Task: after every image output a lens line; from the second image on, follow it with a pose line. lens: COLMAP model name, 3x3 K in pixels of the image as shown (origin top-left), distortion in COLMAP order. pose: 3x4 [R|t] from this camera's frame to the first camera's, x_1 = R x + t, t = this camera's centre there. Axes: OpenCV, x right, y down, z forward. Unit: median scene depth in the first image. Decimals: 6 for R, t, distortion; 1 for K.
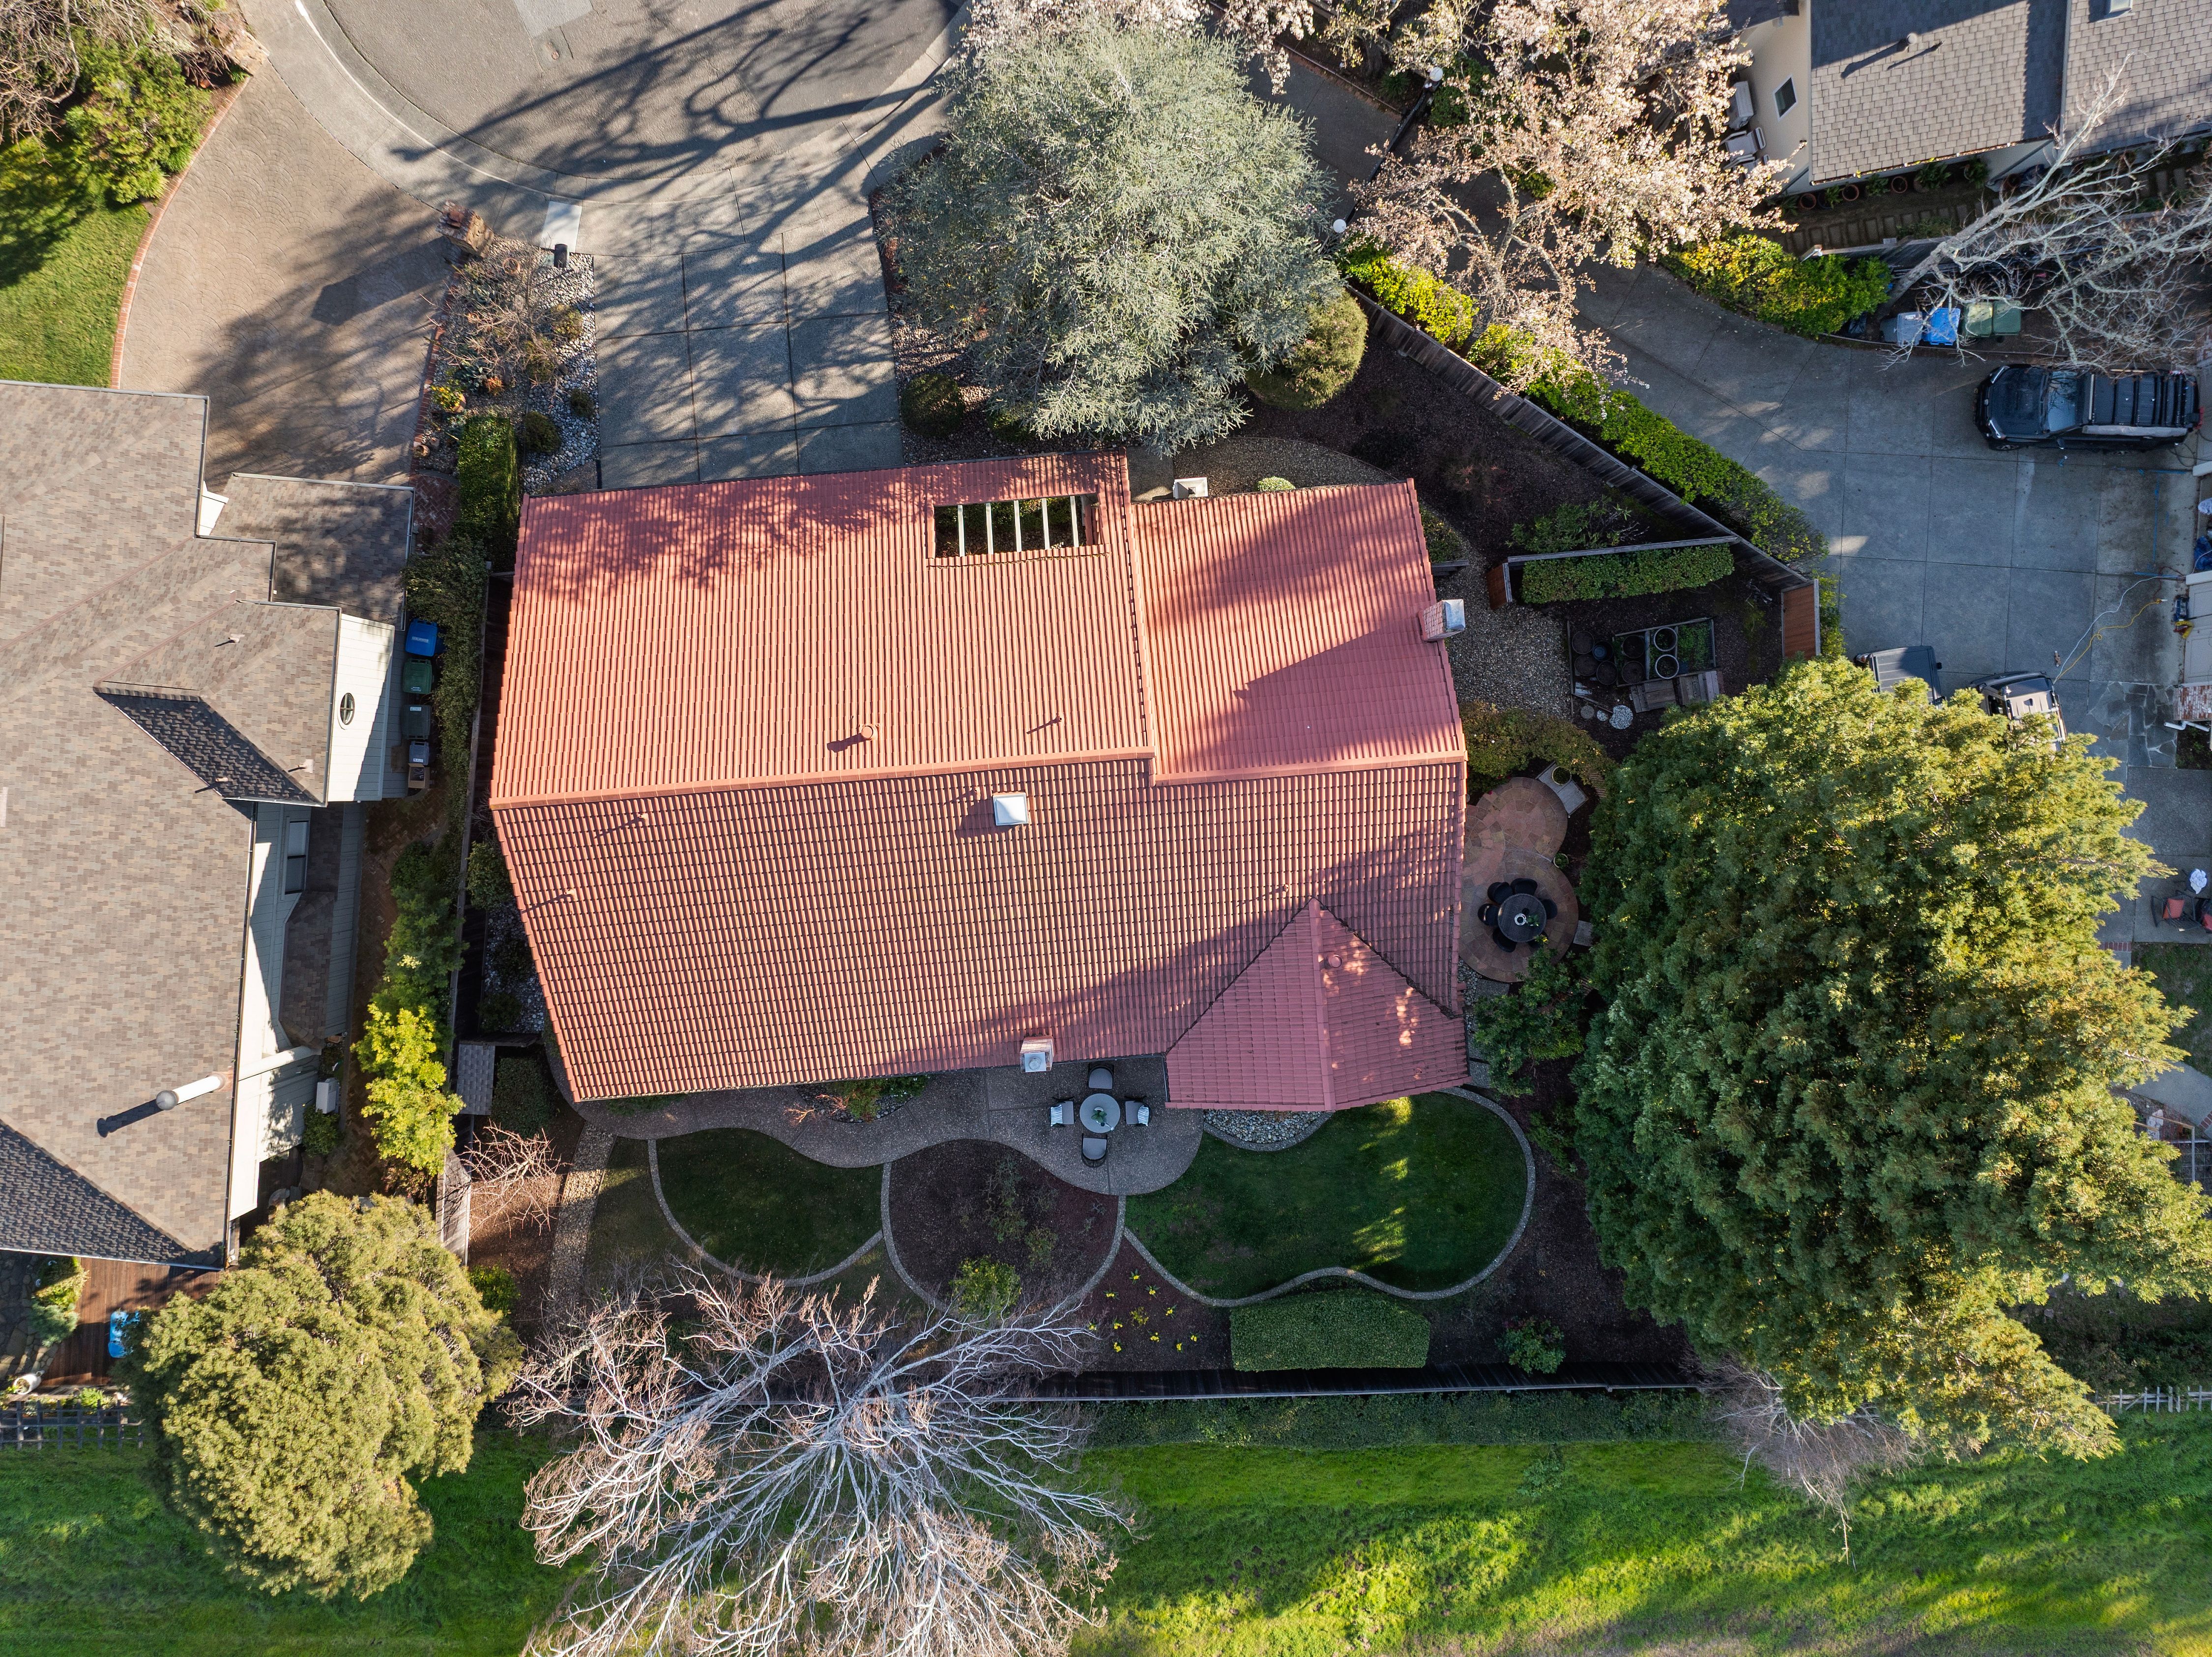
lens RADIAL K [[1580.1, 0, 1109.2], [0, 1580.1, 813.7], [0, 0, 1]] dist [-0.045166, 0.010288]
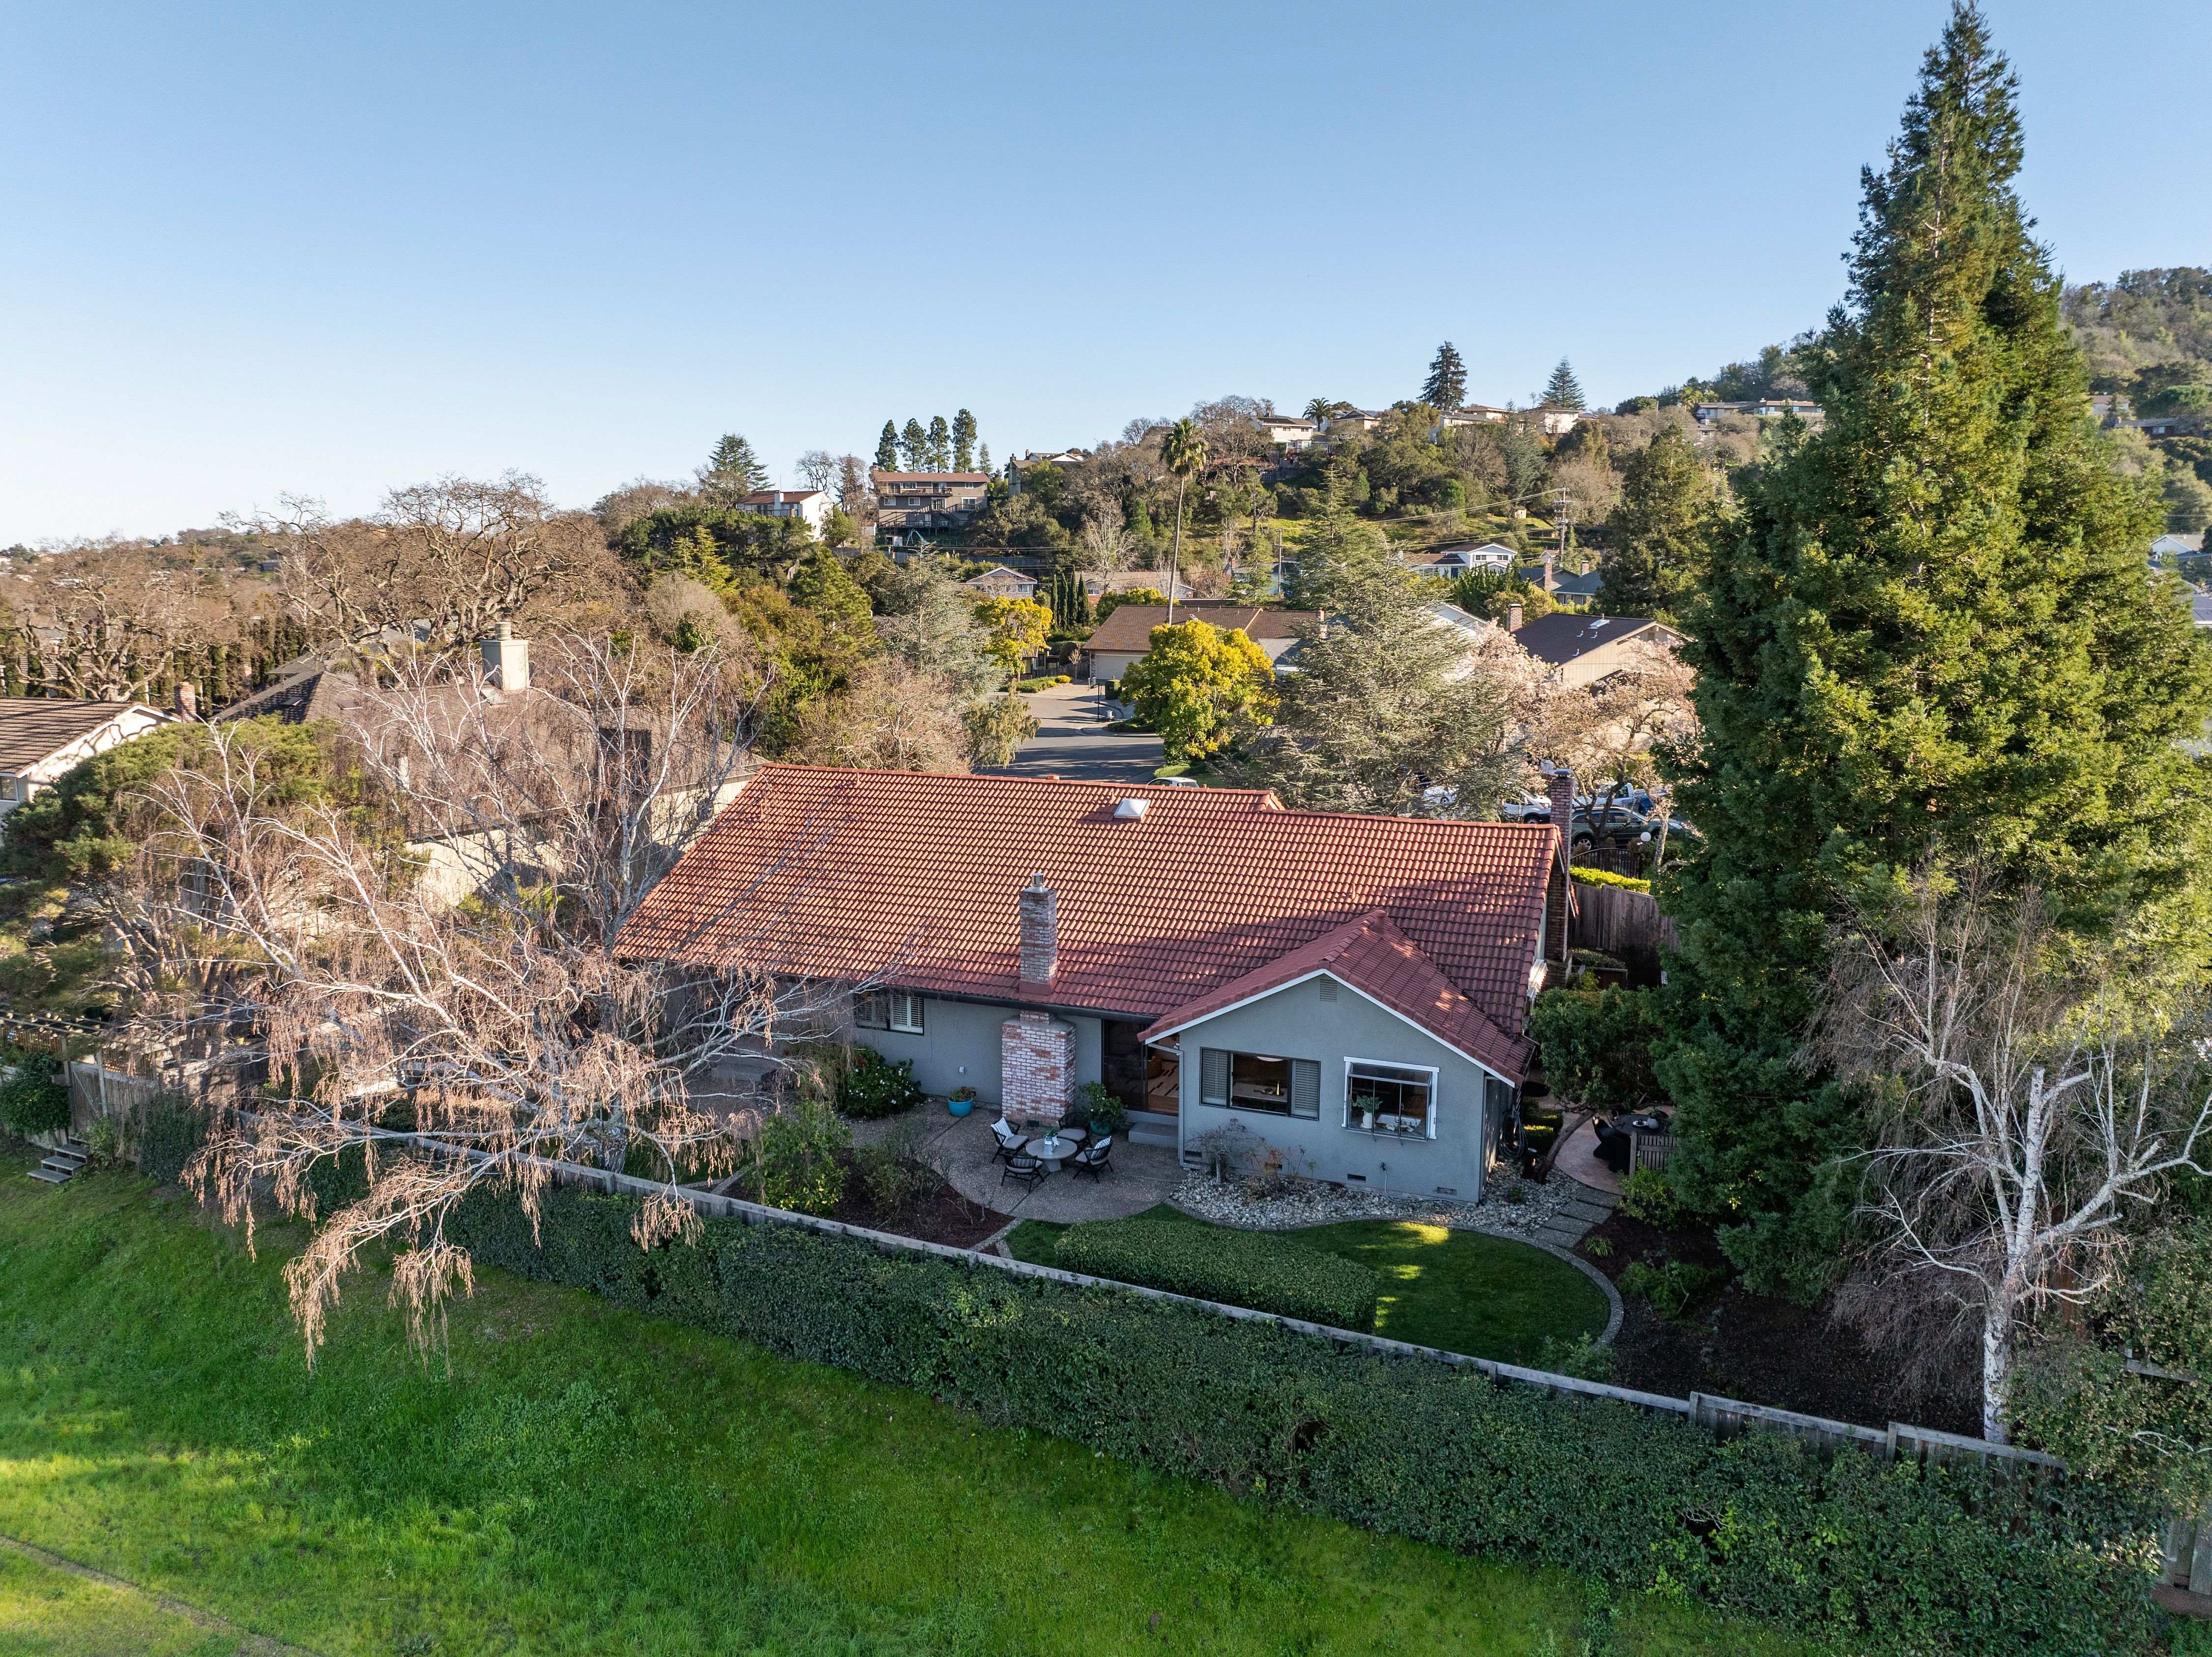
lens RADIAL K [[1580.1, 0, 1106.9], [0, 1580.1, 827.6], [0, 0, 1]] dist [-0.045166, 0.010288]
pose [[0.897919, 0.069792, -0.434593, 0.330970], [-0.440060, 0.121220, -0.889749, 0.812054], [-0.009415, 0.990169, 0.139559, 0.696802]]
